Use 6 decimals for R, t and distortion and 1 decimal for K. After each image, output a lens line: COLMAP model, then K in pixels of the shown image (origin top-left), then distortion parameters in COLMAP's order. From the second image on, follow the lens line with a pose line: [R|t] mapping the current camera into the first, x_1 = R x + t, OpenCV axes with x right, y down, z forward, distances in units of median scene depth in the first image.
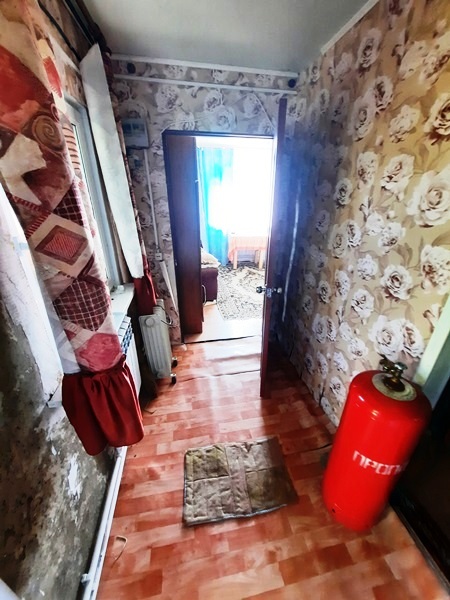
lens RADIAL K [[235.6, 0, 226.3], [0, 235.6, 301.1], [0, 0, 1]] dist [0.000083, -0.000001]
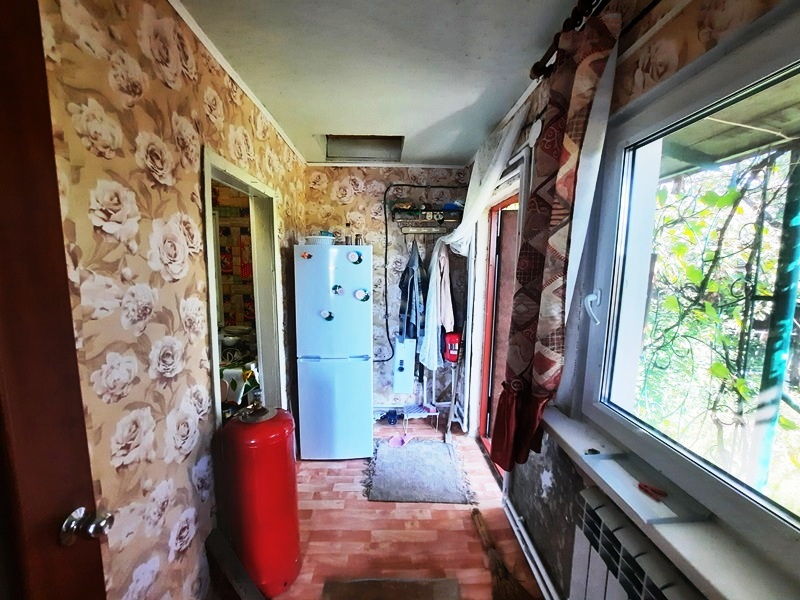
lens RADIAL K [[314.2, 0, 398.3], [0, 314.2, 302.3], [0, 0, 1]] dist [0.000083, -0.000001]
pose [[-0.987823, -0.032364, 0.152176, -0.110277], [0.052002, 0.853185, 0.519009, -0.710936], [-0.146632, 0.520603, -0.841114, 1.671817]]
